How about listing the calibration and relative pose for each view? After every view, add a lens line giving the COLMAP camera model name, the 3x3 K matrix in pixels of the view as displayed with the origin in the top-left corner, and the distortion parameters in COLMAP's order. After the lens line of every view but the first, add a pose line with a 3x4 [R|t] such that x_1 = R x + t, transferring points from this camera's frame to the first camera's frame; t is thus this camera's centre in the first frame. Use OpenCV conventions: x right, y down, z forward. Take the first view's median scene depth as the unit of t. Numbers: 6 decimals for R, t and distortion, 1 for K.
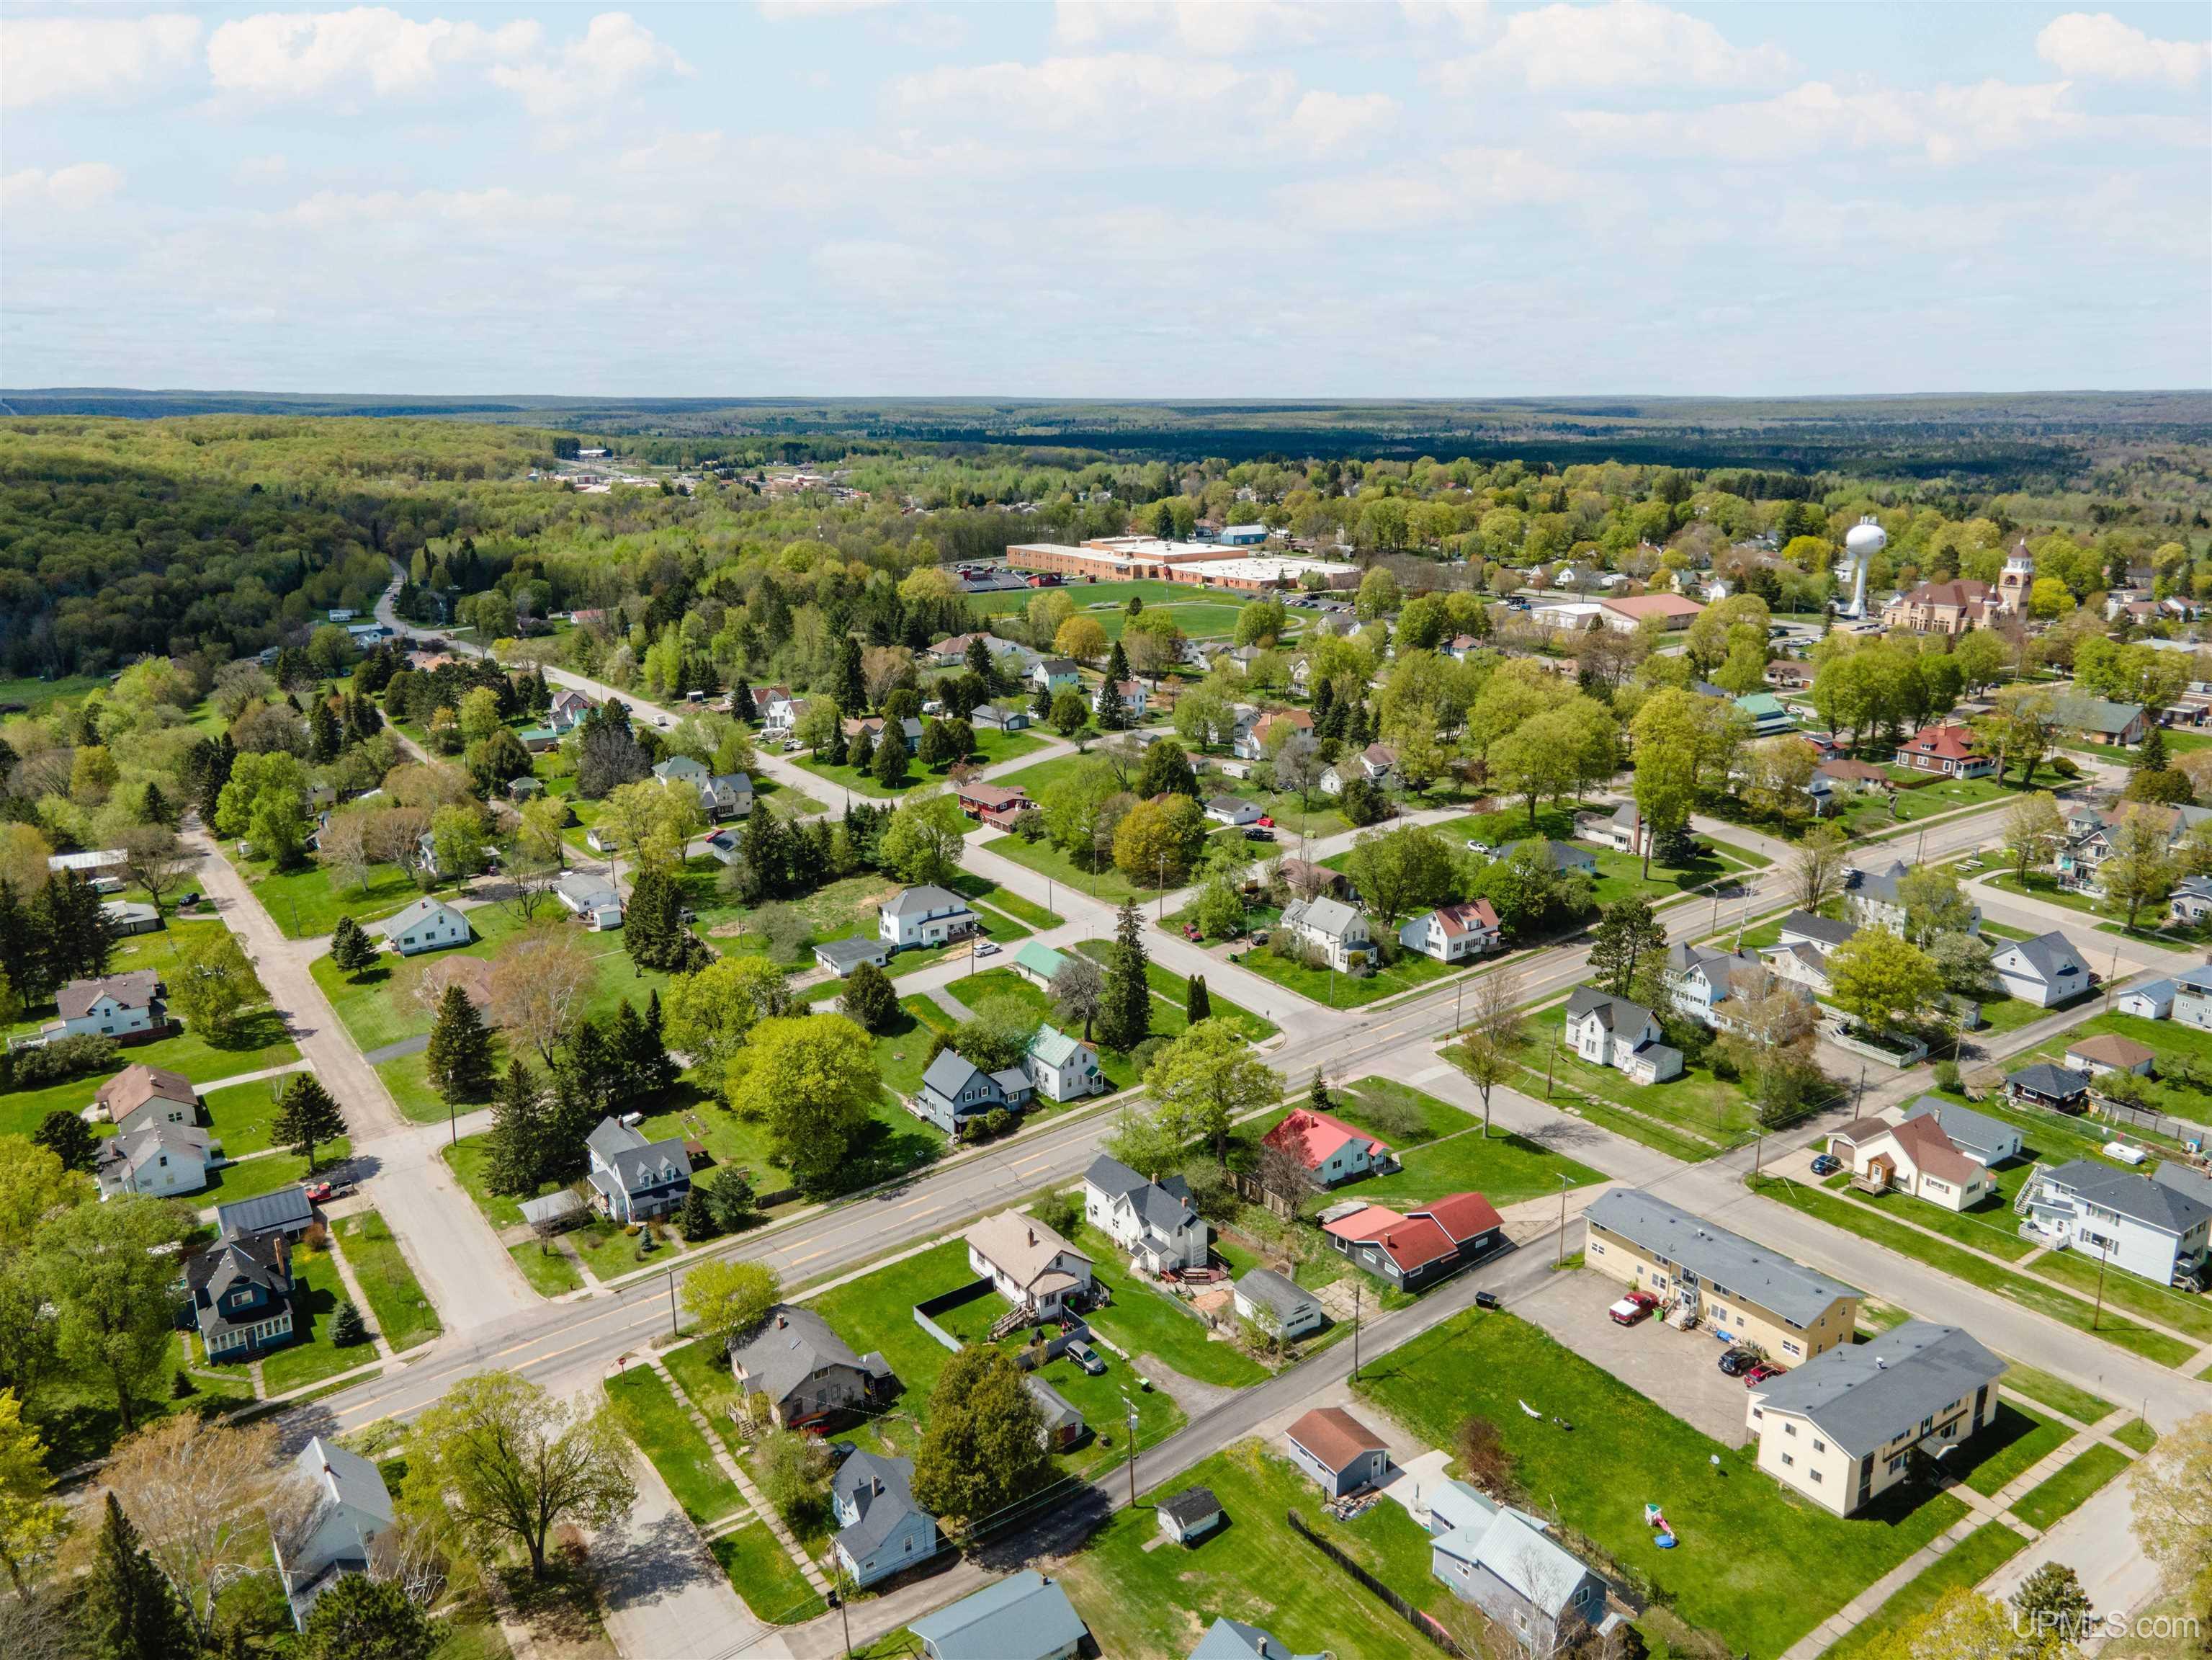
lens RADIAL K [[1606.1, 0, 1106.0], [0, 1606.1, 830.0], [0, 0, 1]] dist [0.012045, 0.056282]
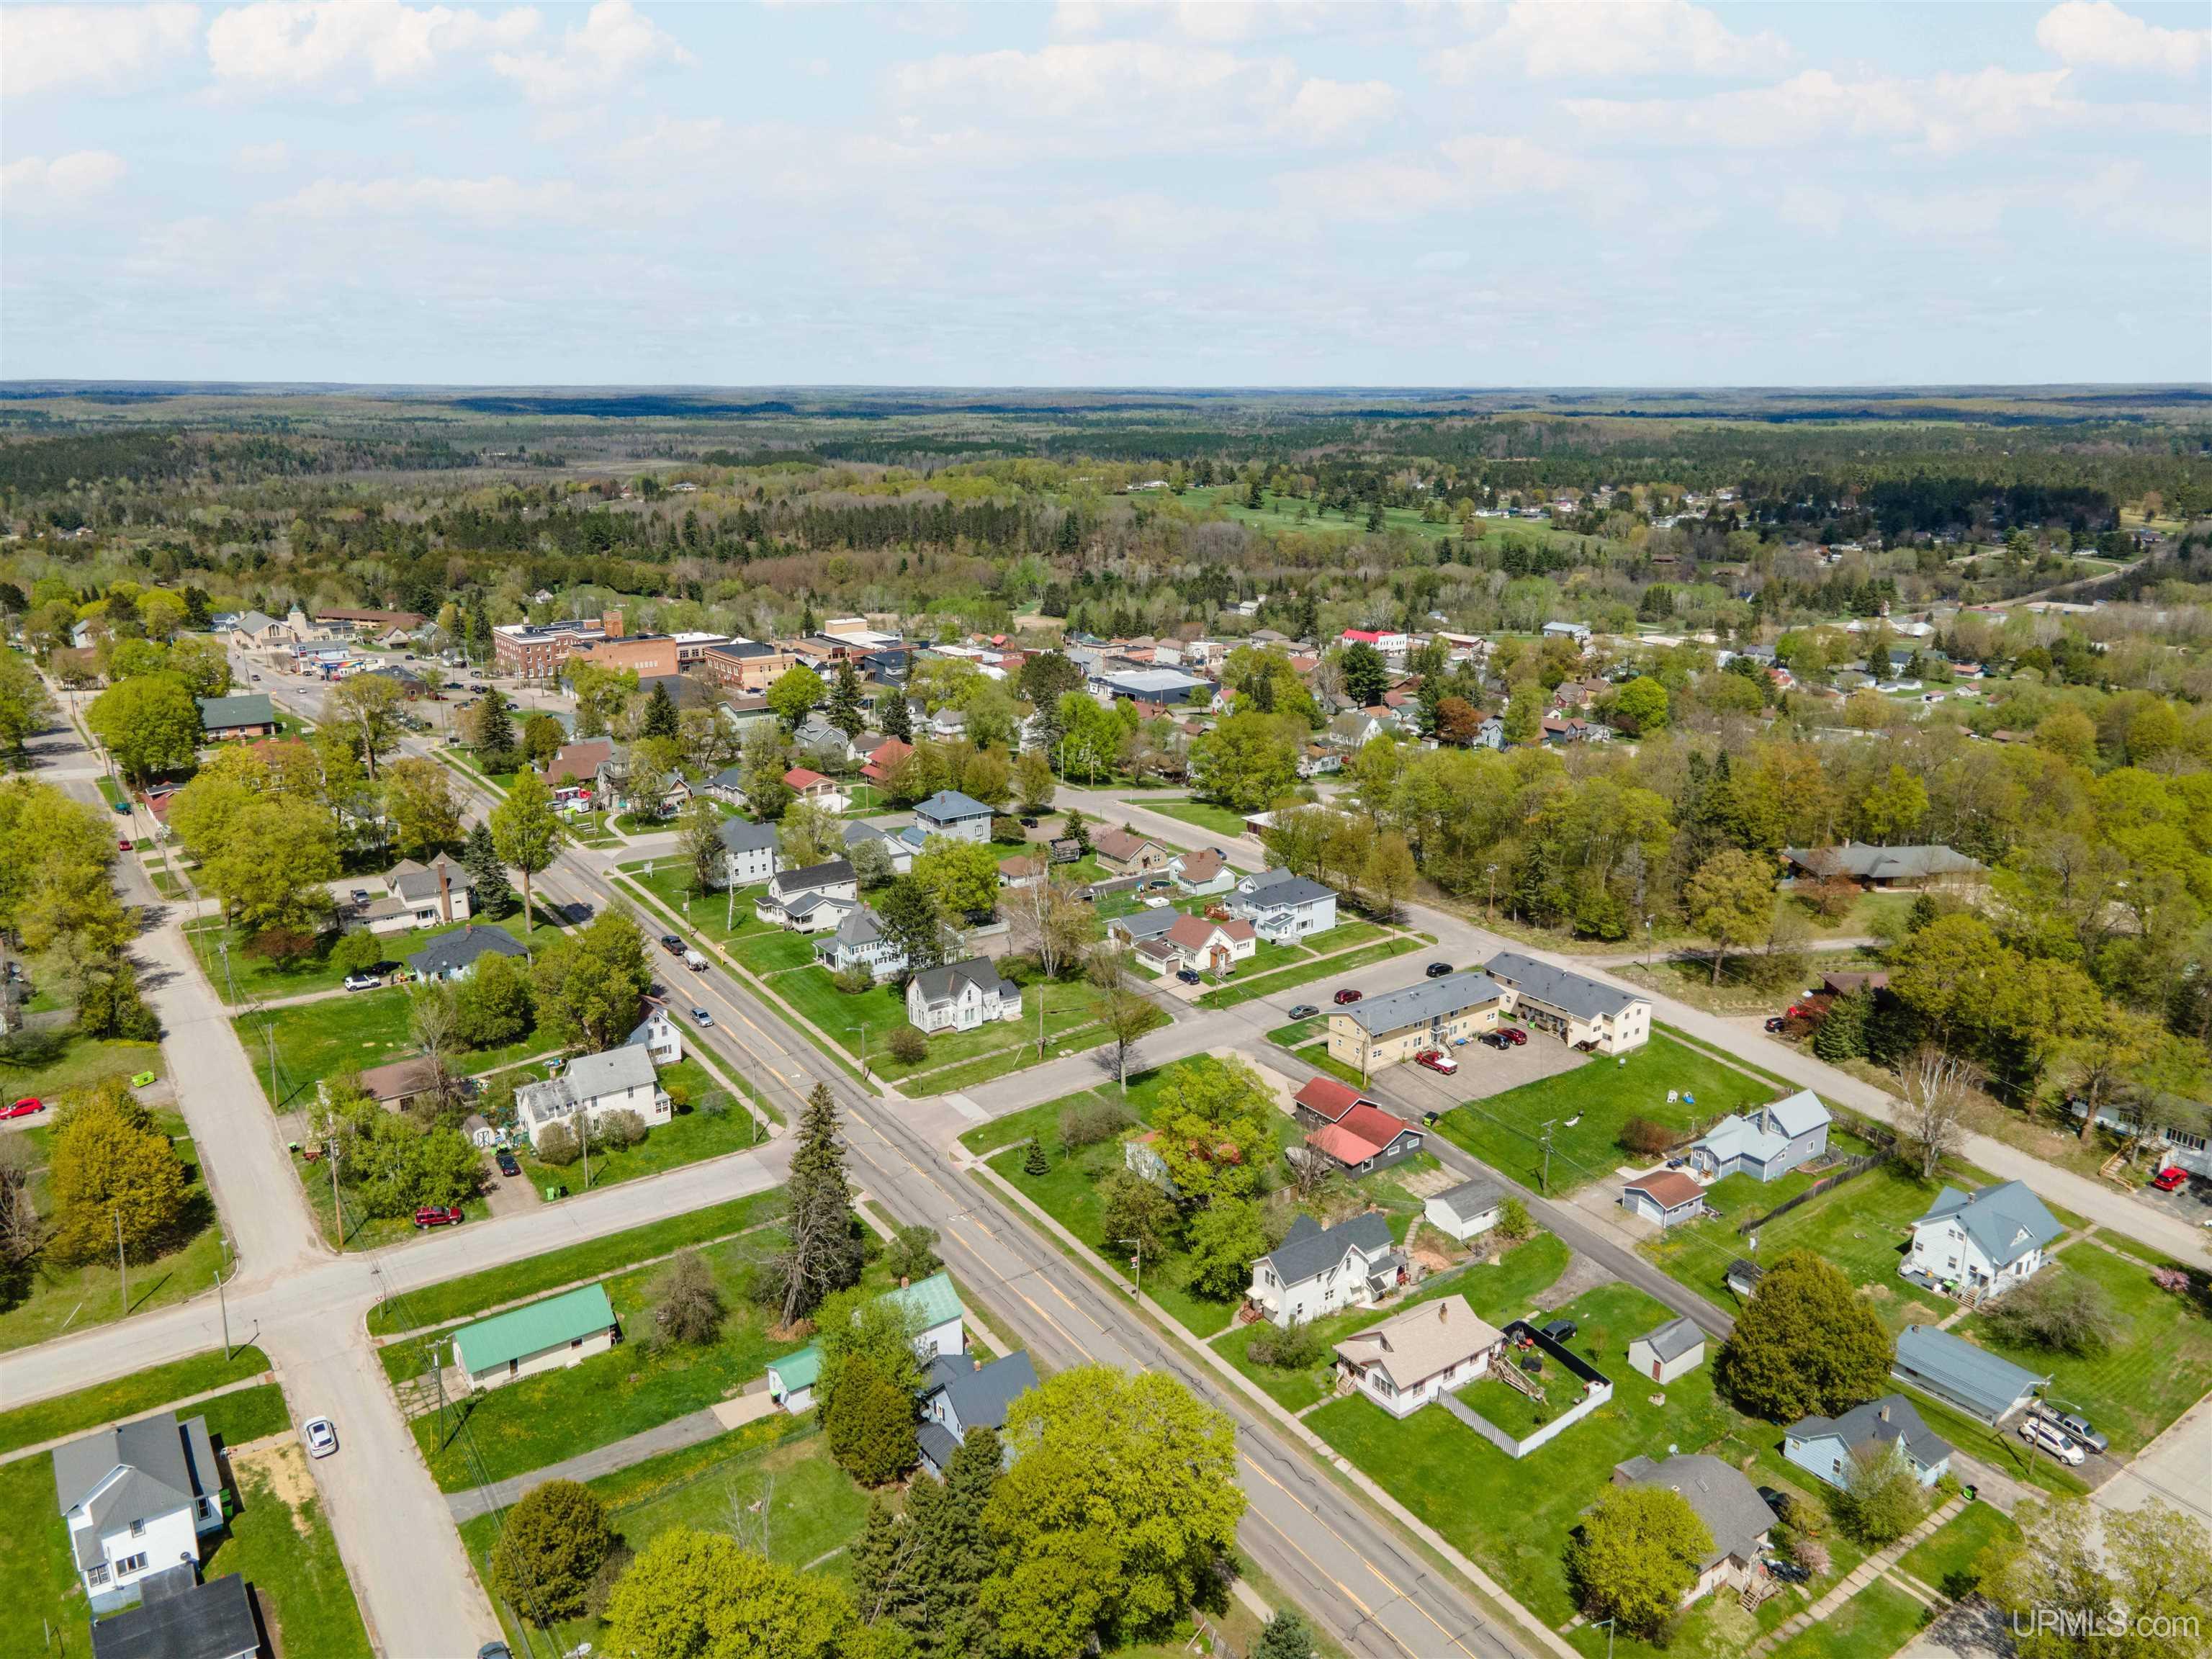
lens RADIAL K [[1605.9, 0, 1106.0], [0, 1605.9, 829.5], [0, 0, 1]] dist [0.012045, 0.056282]
pose [[-0.003187, -0.270153, 0.962812, -0.771030], [0.266189, 0.927850, 0.261224, -0.259229], [-0.963916, 0.257122, 0.068954, 0.966383]]
